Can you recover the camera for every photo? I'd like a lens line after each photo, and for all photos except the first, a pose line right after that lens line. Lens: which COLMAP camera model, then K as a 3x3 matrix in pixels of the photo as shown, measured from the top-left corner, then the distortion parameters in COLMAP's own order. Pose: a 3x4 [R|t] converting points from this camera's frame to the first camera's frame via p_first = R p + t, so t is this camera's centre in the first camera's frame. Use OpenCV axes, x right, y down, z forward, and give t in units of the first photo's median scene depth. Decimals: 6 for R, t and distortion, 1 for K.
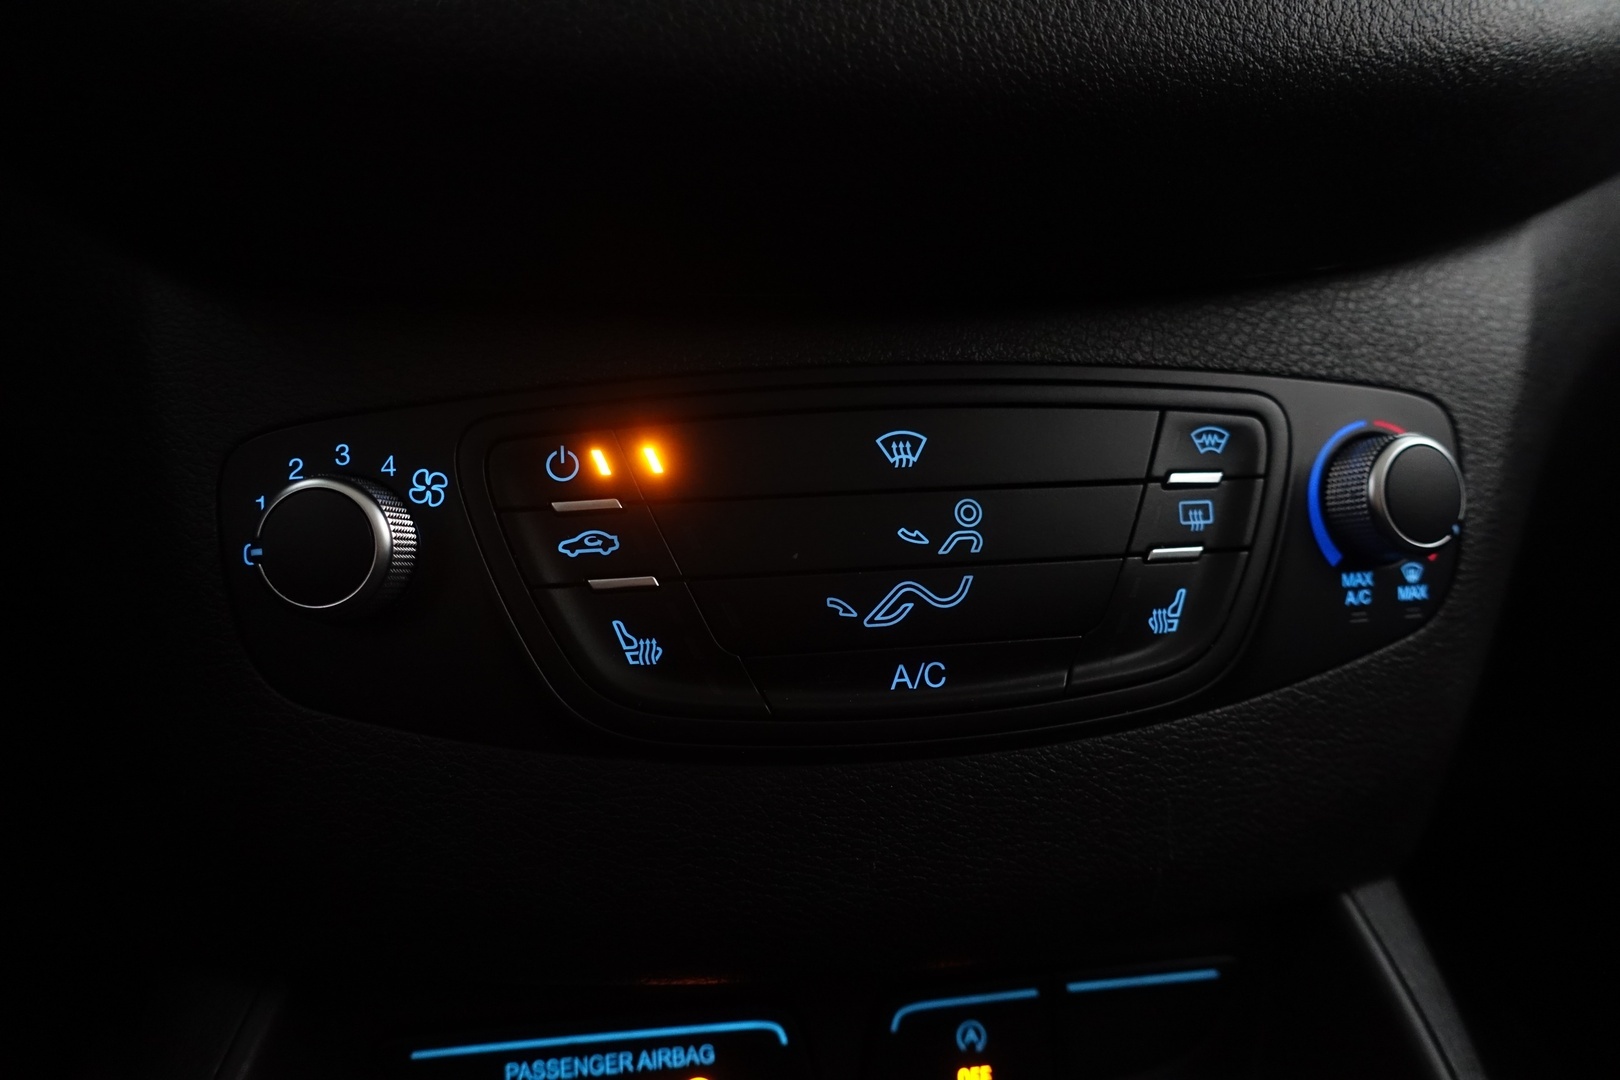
lens RADIAL K [[1093.6, 0, 800.0], [0, 1093.6, 547.3], [0, 0, 1]] dist [0.005756, -0.010720]
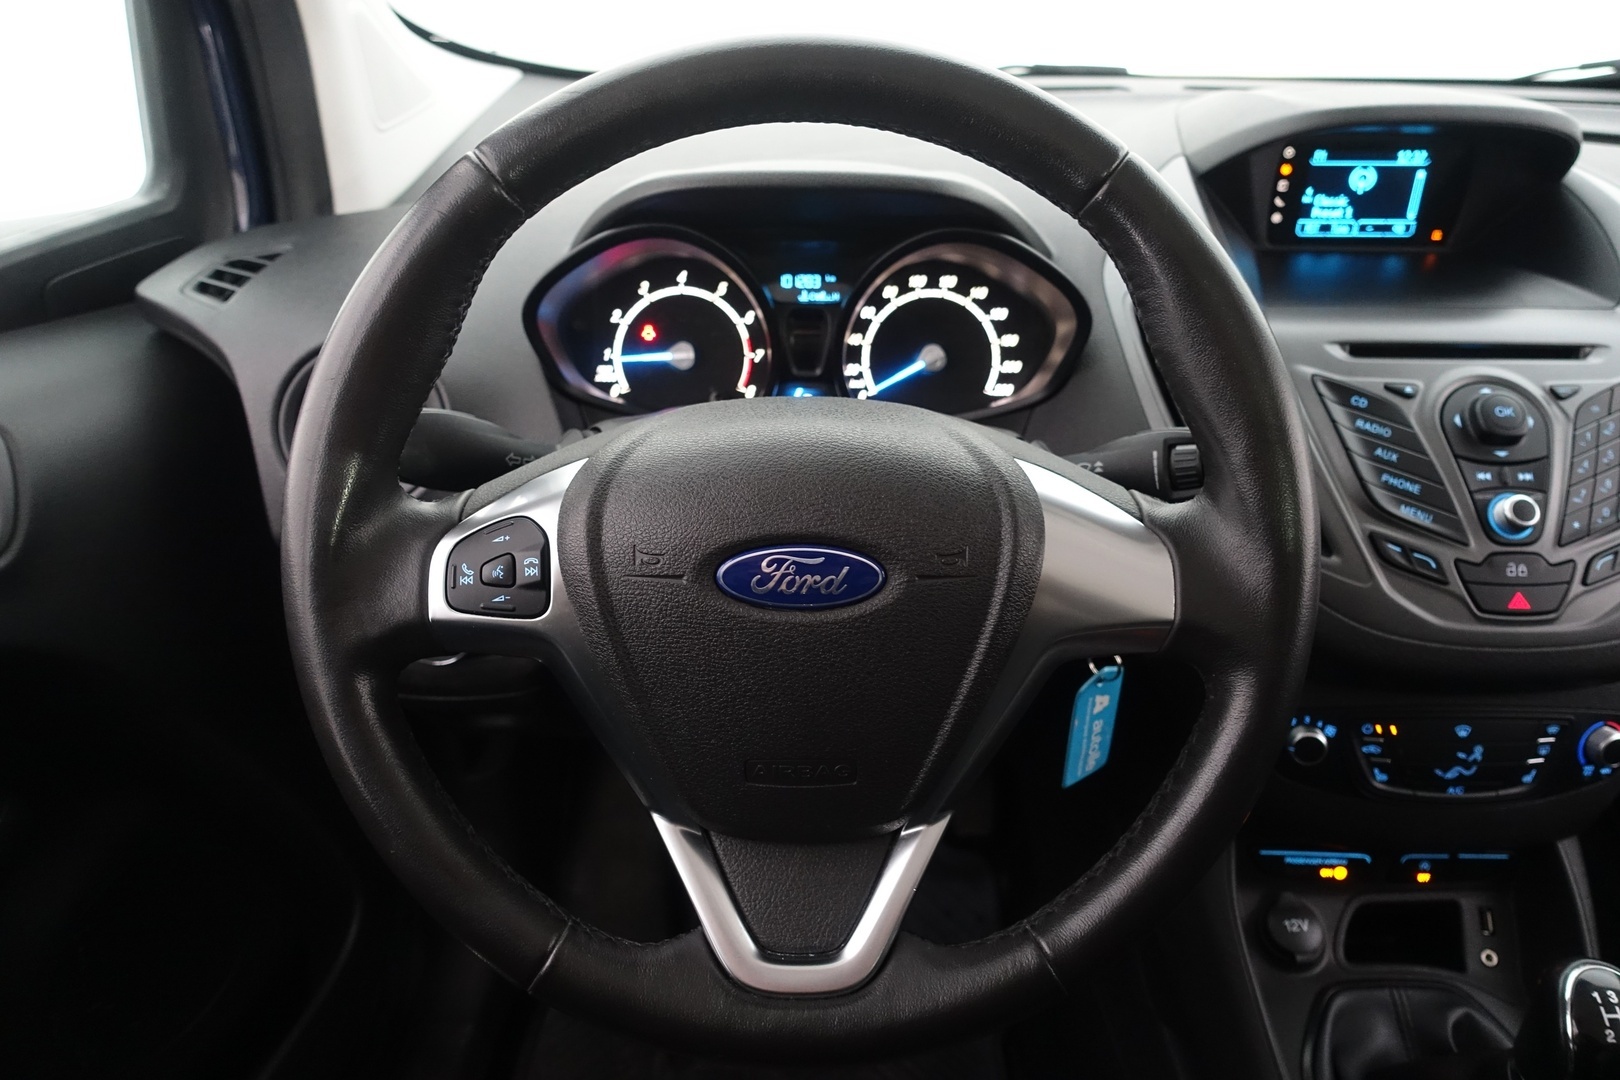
lens RADIAL K [[1093.6, 0, 810.2], [0, 1093.6, 555.0], [0, 0, 1]] dist [0.005756, -0.010720]
pose [[0.987132, 0.095644, -0.128148, -1.663848], [-0.056547, 0.958411, 0.279734, -1.570438], [0.149574, -0.268888, 0.951487, -2.668741]]
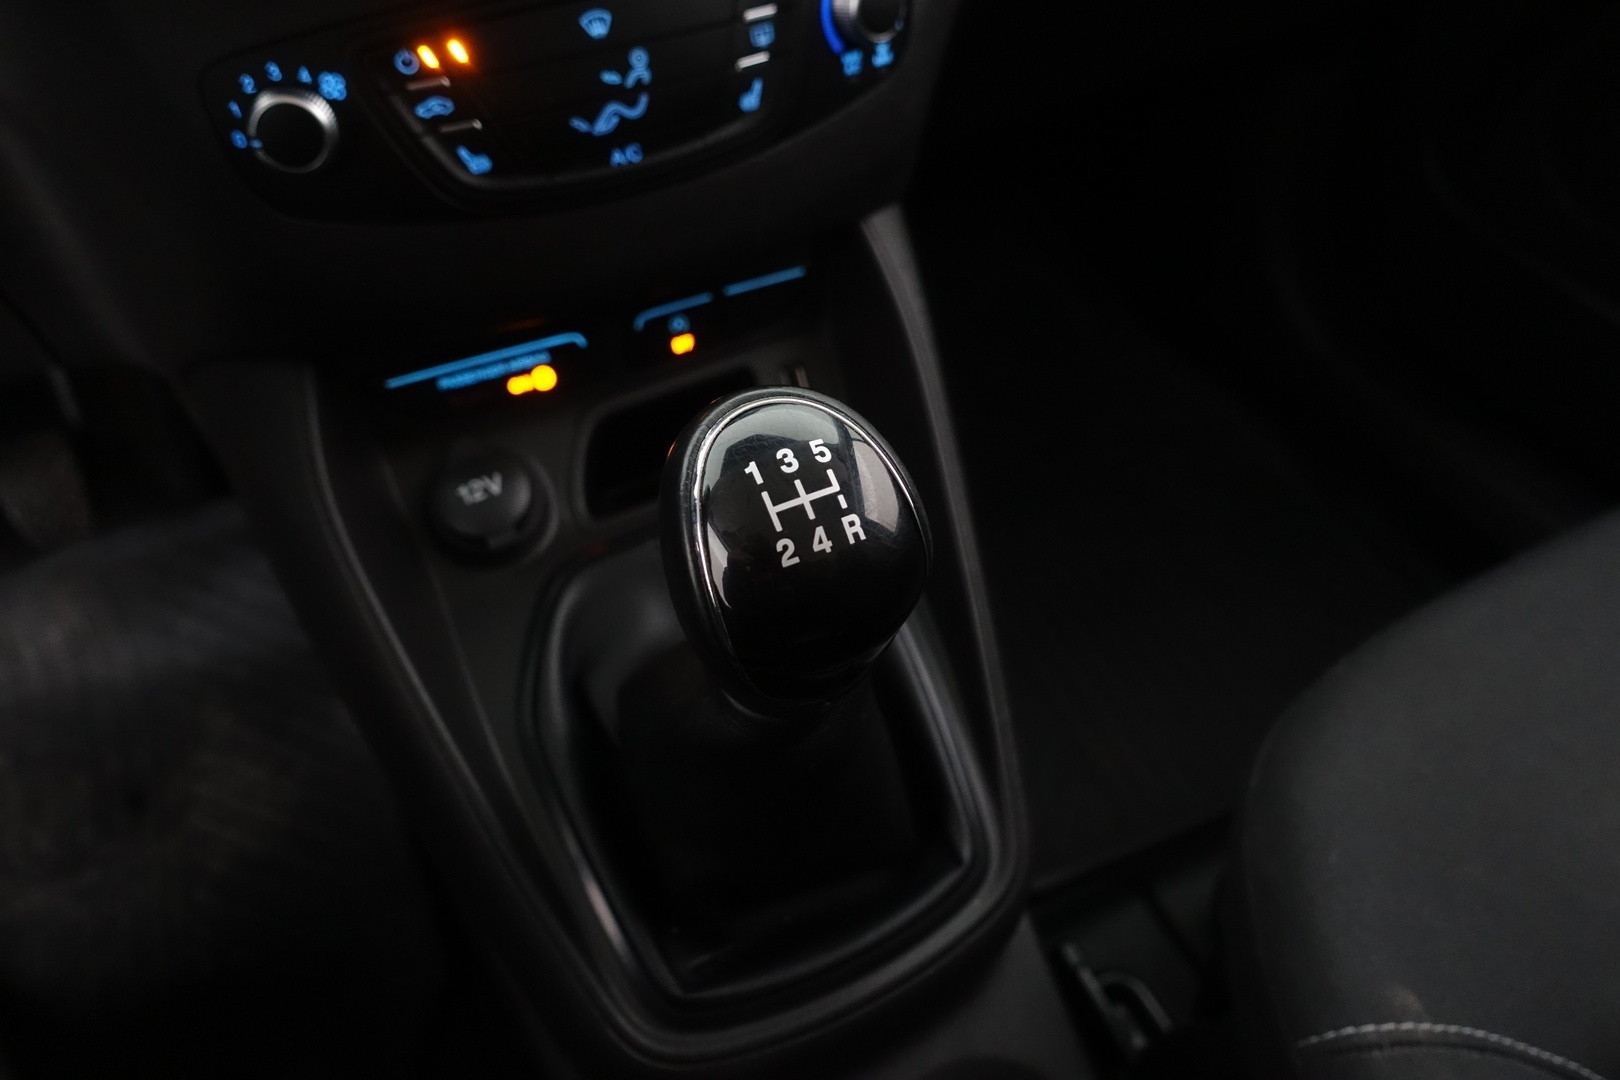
lens RADIAL K [[1093.6, 0, 805.3], [0, 1093.6, 552.4], [0, 0, 1]] dist [0.005756, -0.010720]
pose [[0.956353, -0.213978, 0.199004, -0.122848], [0.058787, 0.807983, 0.586266, -0.426348], [-0.286240, -0.548978, 0.785296, -0.984425]]
